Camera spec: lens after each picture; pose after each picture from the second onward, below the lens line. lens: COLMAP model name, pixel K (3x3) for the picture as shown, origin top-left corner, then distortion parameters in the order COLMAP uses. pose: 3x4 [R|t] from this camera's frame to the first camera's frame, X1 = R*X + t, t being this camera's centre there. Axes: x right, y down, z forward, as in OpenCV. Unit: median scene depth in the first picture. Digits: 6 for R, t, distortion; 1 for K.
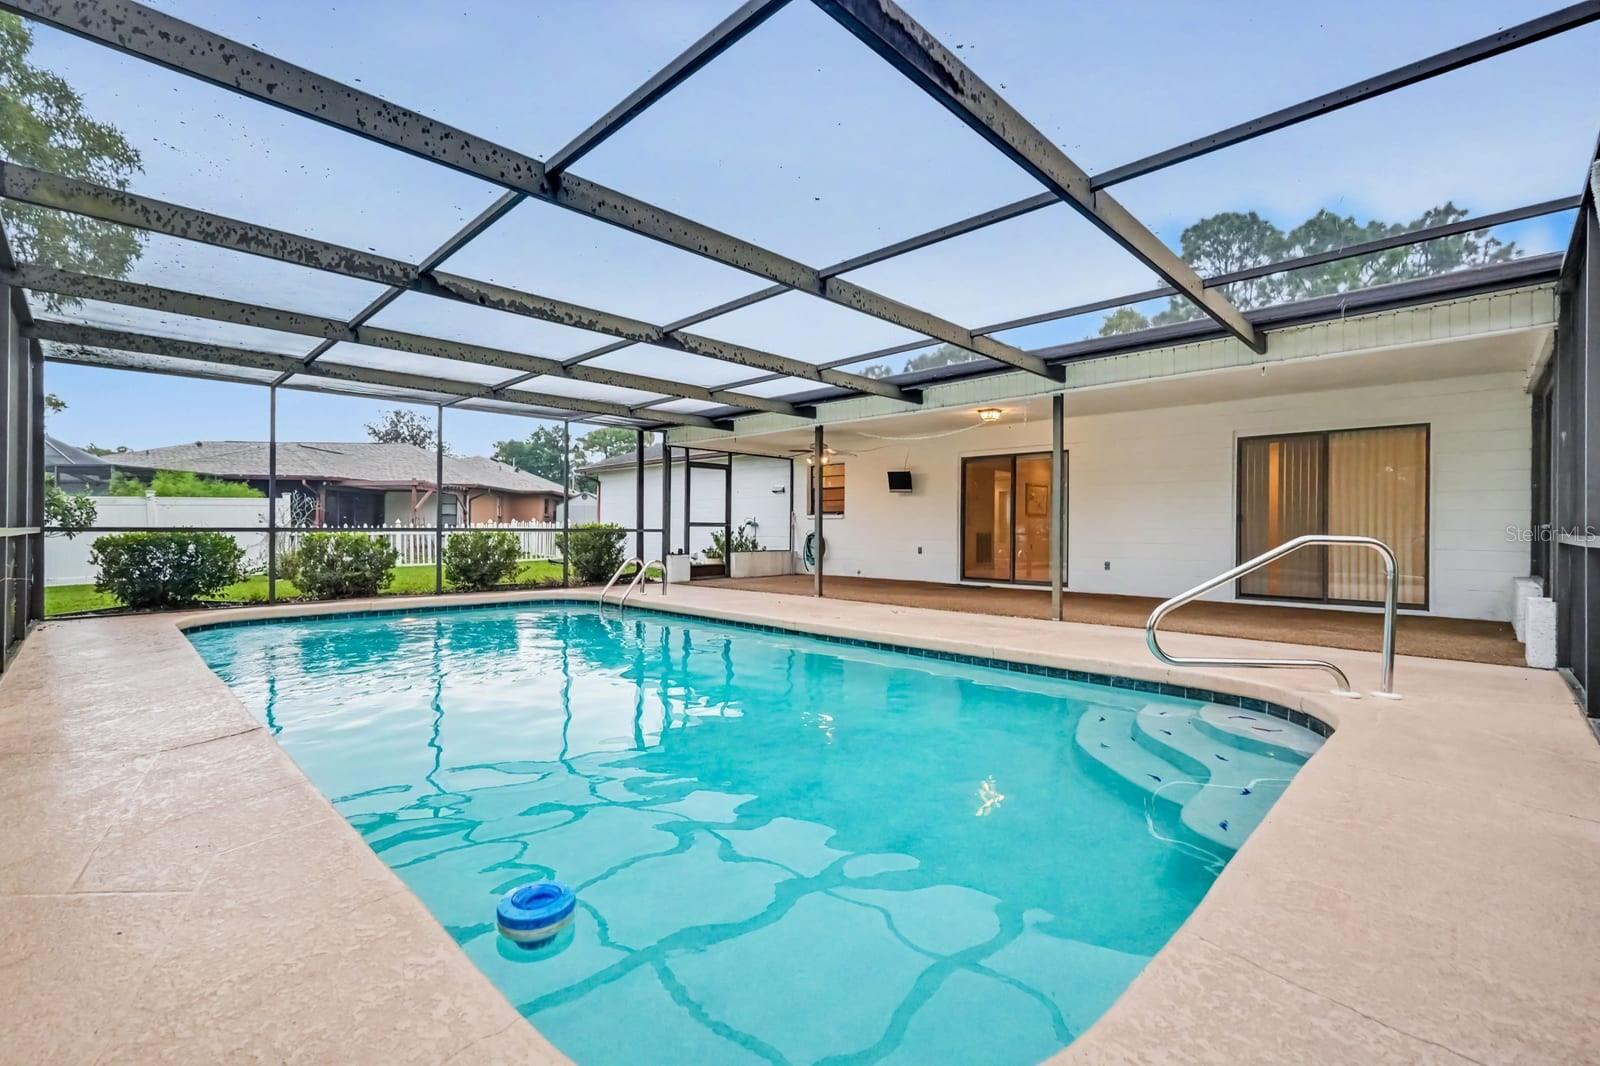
lens RADIAL K [[704.3, 0, 792.7], [0, 704.3, 533.3], [0, 0, 1]] dist [0.001375, 0.002496]
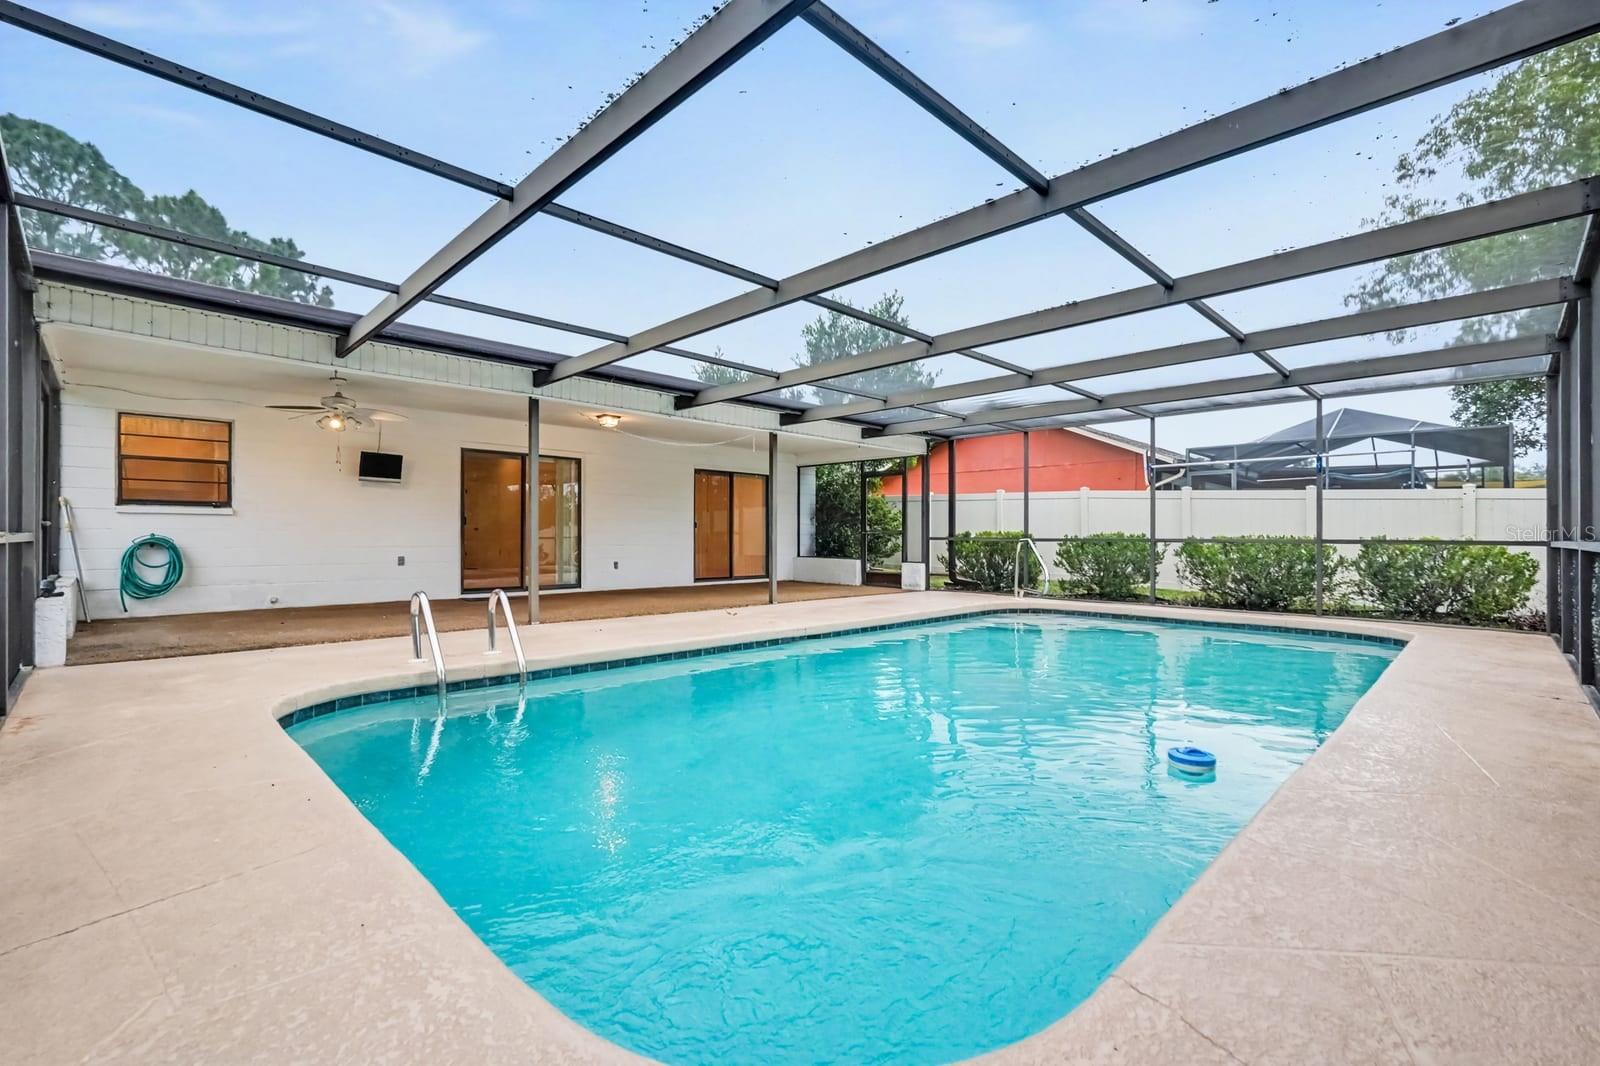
lens RADIAL K [[704.3, 0, 792.6], [0, 704.3, 531.2], [0, 0, 1]] dist [0.001375, 0.002496]
pose [[0.017993, 0.000133, 0.999838, -0.573343], [0.000172, 1.000000, -0.000136, -0.007420], [-0.999838, 0.000174, 0.017993, 0.566505]]
